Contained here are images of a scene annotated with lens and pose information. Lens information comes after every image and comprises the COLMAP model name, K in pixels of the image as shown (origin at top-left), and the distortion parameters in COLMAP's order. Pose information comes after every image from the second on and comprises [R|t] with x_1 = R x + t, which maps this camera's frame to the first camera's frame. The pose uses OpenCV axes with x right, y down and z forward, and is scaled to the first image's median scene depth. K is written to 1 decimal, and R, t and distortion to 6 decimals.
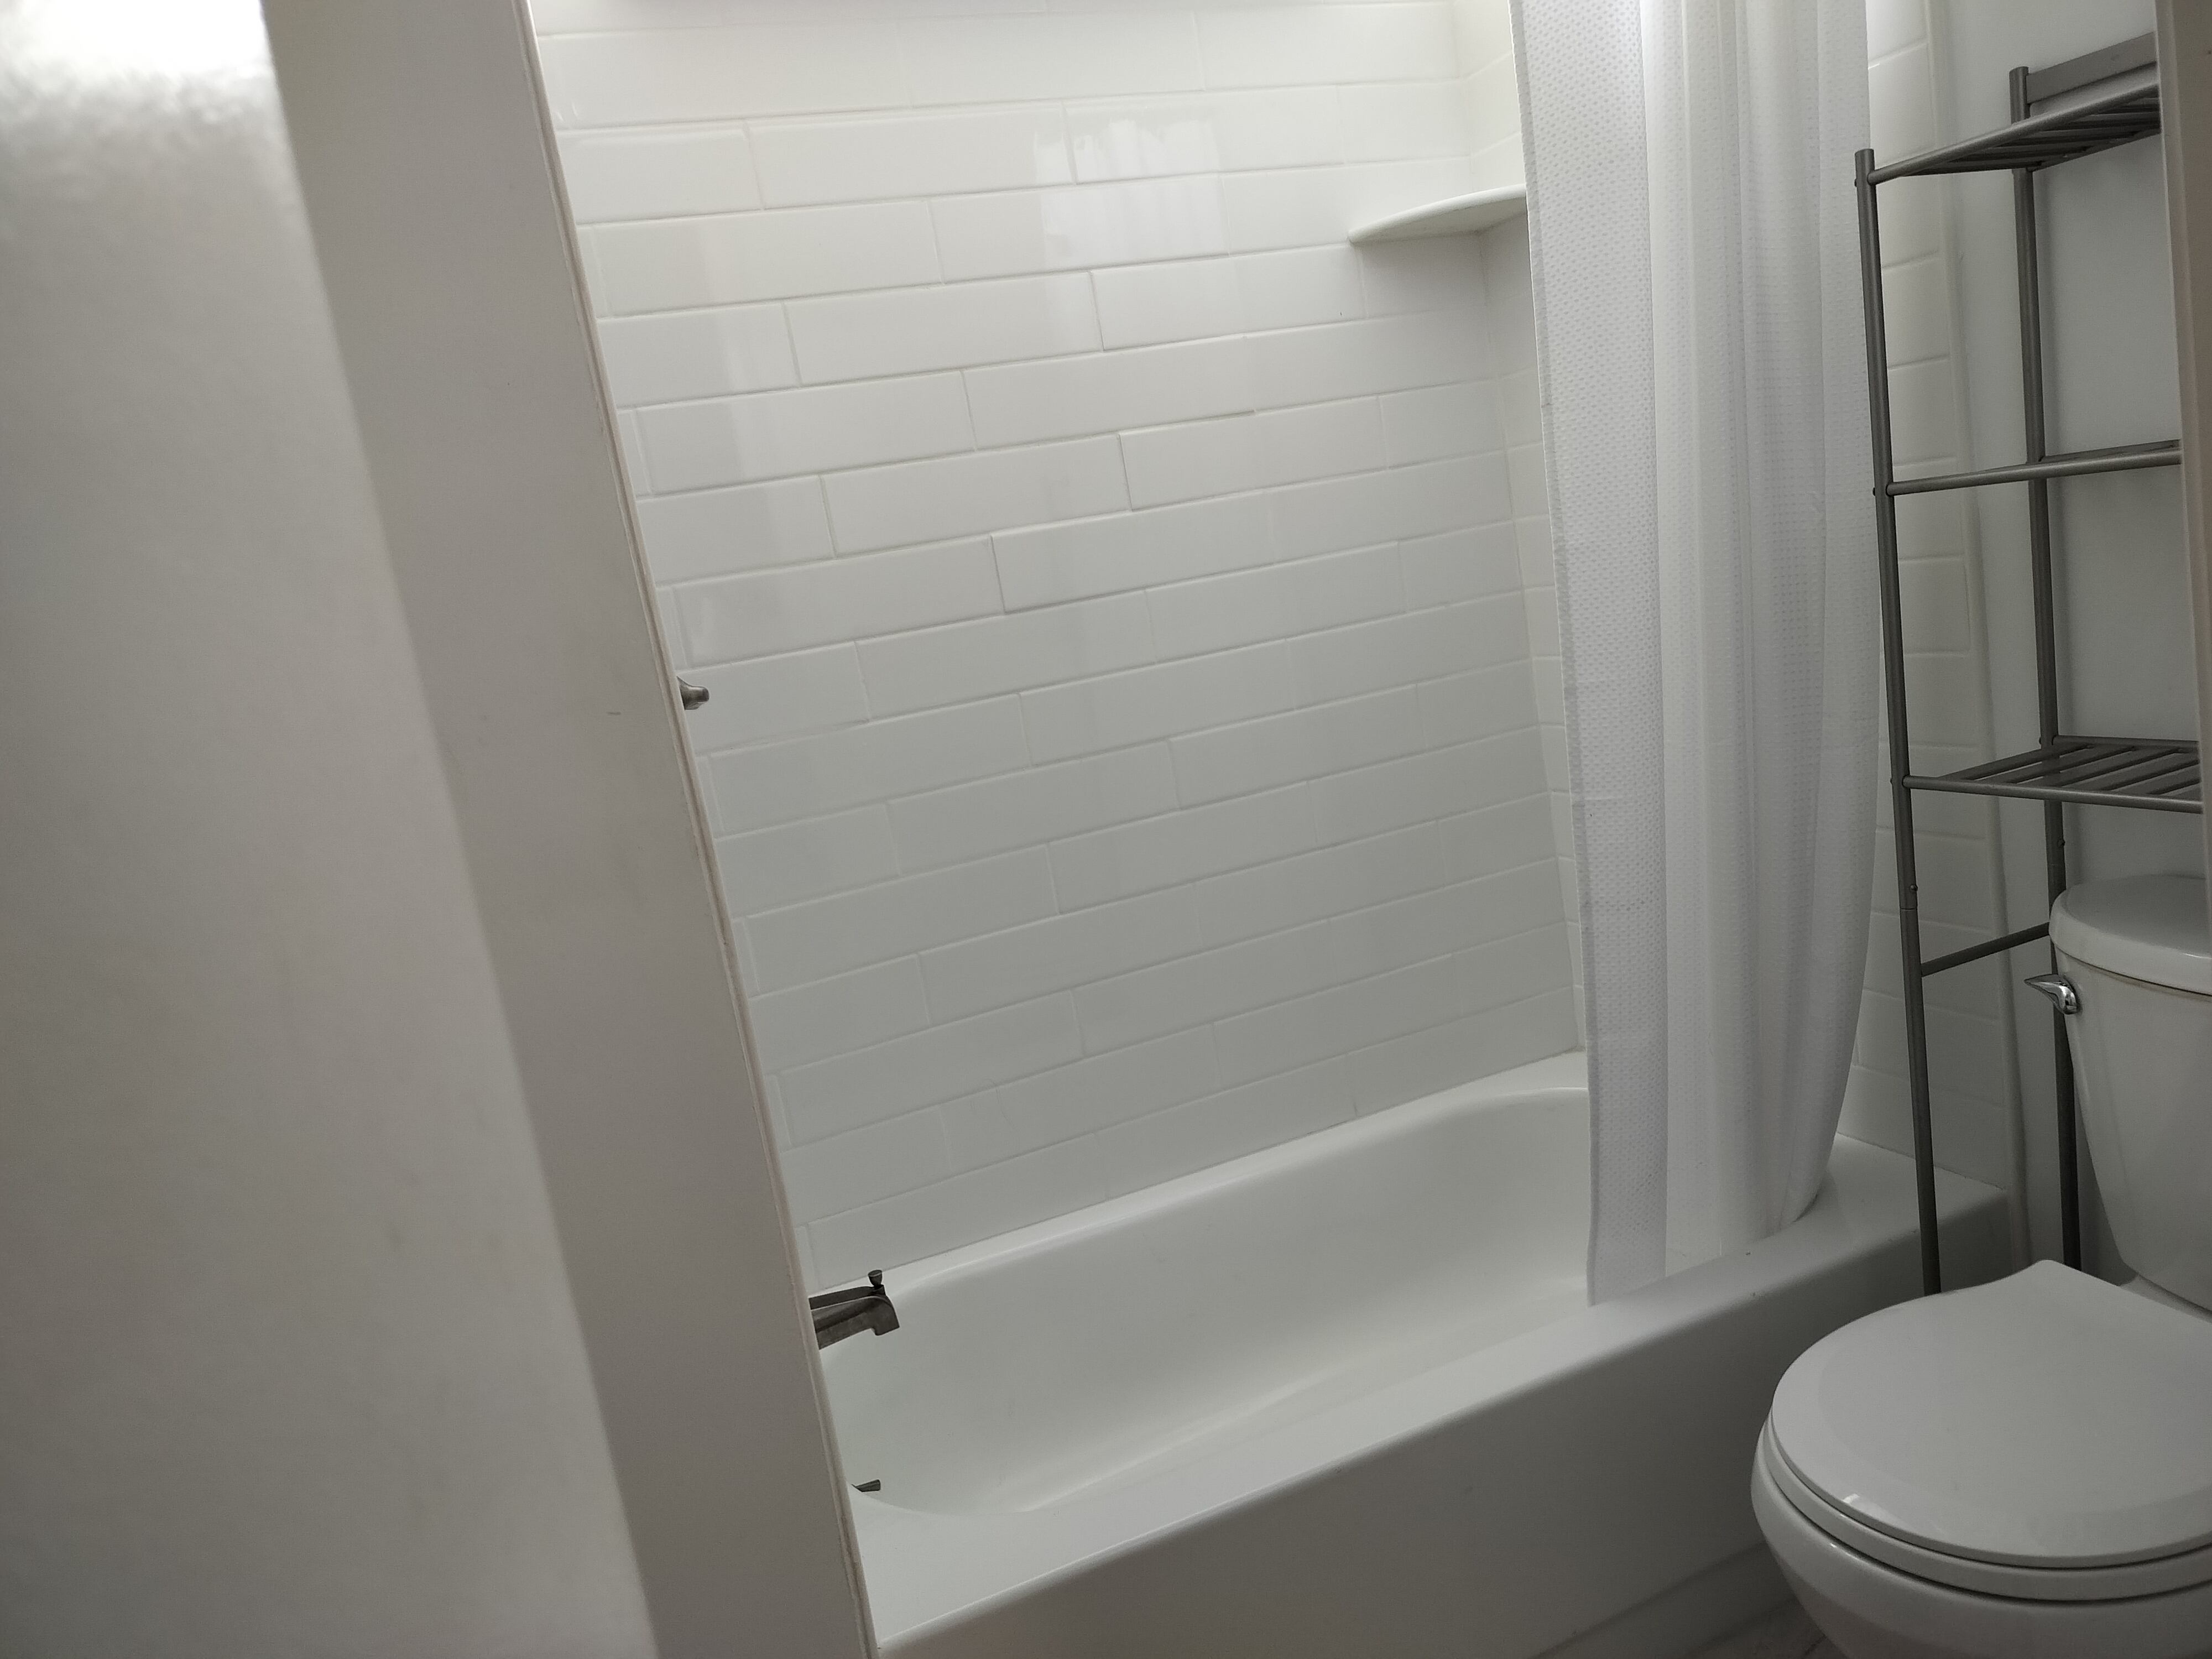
lens RADIAL K [[1553.0, 0, 1123.9], [0, 1553.0, 835.0], [0, 0, 1]] dist [0.038192, -0.042231]
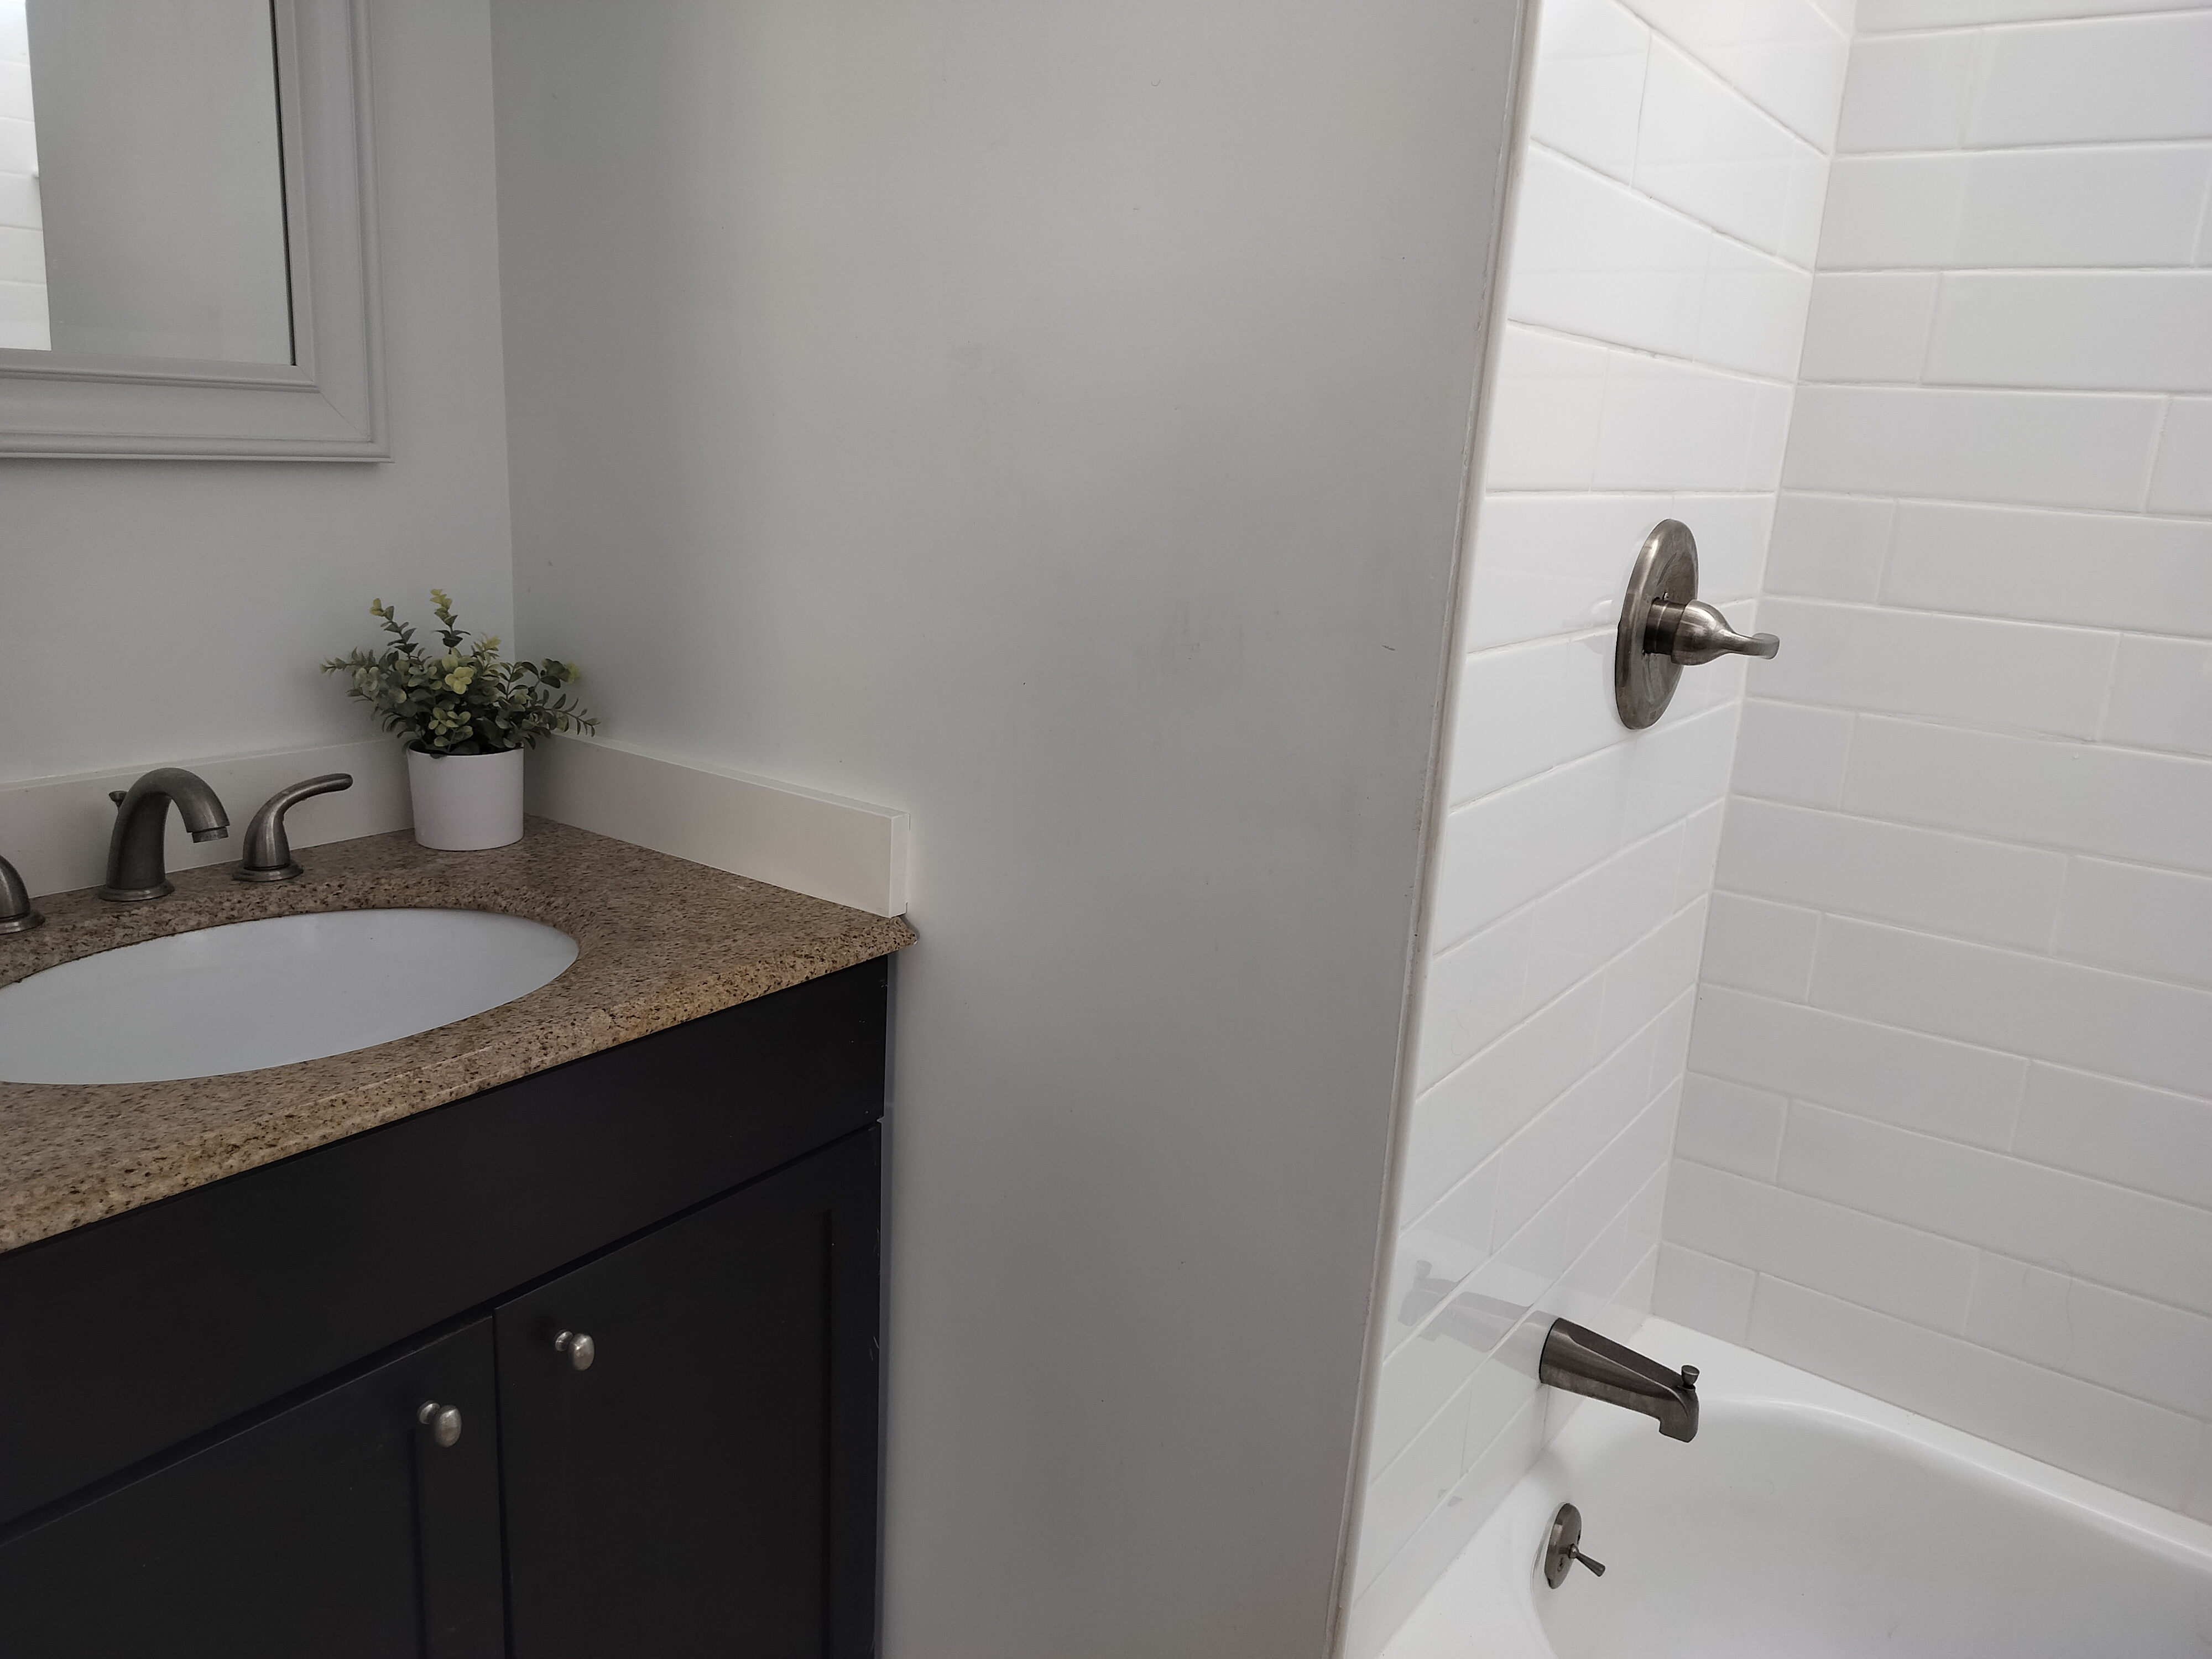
lens RADIAL K [[1553.0, 0, 1114.3], [0, 1553.0, 825.3], [0, 0, 1]] dist [0.038192, -0.042231]
pose [[0.501628, 0.396543, -0.768845, 0.199682], [-0.293922, 0.914007, 0.279645, -0.118366], [0.813621, 0.085702, 0.575044, 0.235931]]
